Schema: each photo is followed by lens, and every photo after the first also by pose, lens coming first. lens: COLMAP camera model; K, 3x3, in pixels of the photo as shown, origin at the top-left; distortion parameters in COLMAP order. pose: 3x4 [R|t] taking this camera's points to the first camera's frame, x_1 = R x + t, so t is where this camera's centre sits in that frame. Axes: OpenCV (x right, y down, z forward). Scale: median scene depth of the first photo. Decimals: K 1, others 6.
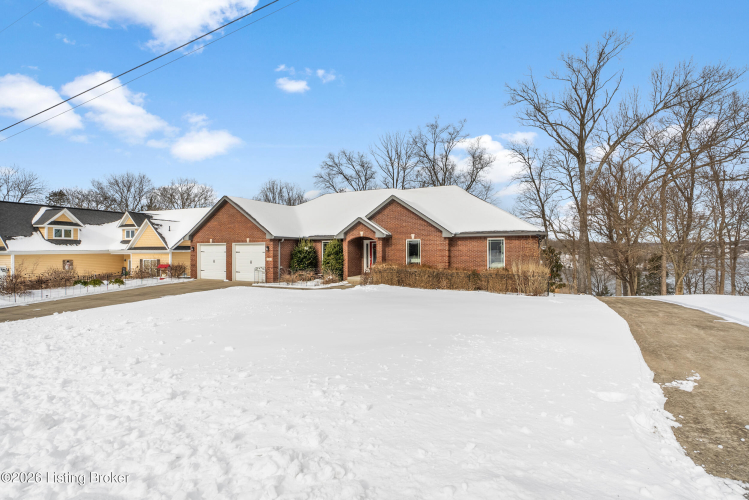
lens RADIAL K [[340.0, 0, 373.0], [0, 340.0, 246.2], [0, 0, 1]] dist [-0.001410, 0.000347]
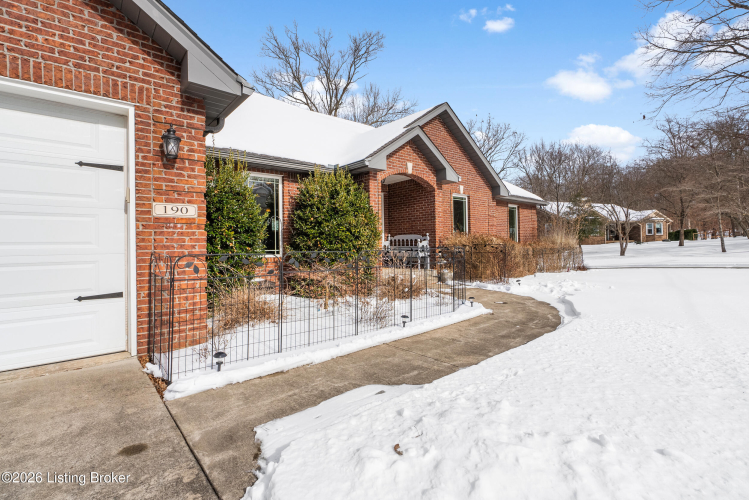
lens RADIAL K [[348.0, 0, 384.6], [0, 348.0, 242.5], [0, 0, 1]] dist [-0.001006, -0.000167]
pose [[0.391017, 0.002985, 0.920379, -0.389706], [0.008985, 0.999935, -0.007060, 0.051992], [-0.920340, 0.011030, 0.390964, 0.765222]]
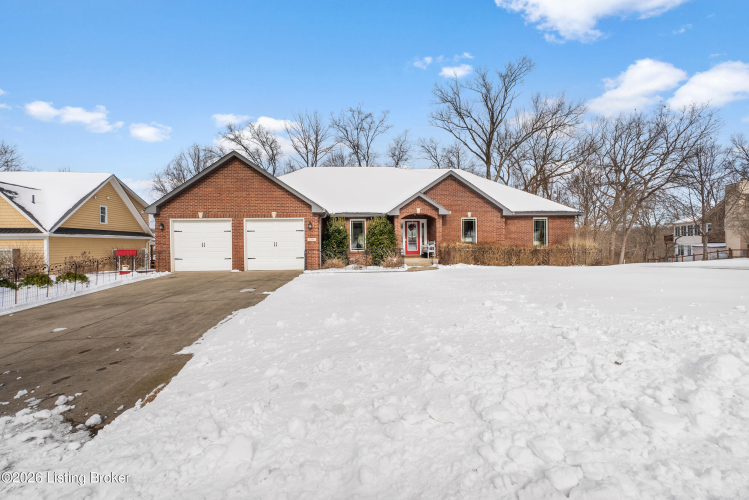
lens RADIAL K [[340.0, 0, 373.0], [0, 340.0, 246.2], [0, 0, 1]] dist [-0.001410, 0.000347]
pose [[0.878163, -0.010185, 0.478254, -0.505594], [0.005376, 0.999920, 0.011422, 0.041694], [-0.478332, -0.007460, 0.878147, 0.237432]]
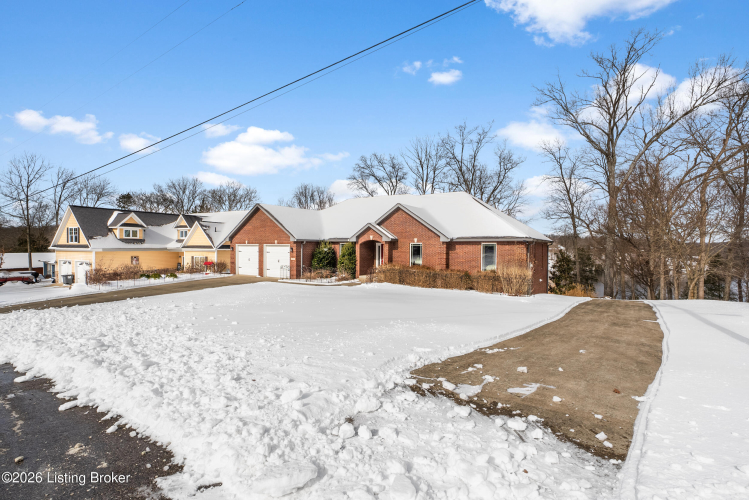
lens RADIAL K [[346.7, 0, 374.5], [0, 346.7, 250.0], [0, 0, 1]] dist [0.000240, 0.000058]
pose [[0.992128, 0.010732, -0.124763, 0.107485], [-0.008259, 0.999759, 0.020326, -0.016516], [0.124951, -0.019136, 0.991978, -0.124952]]
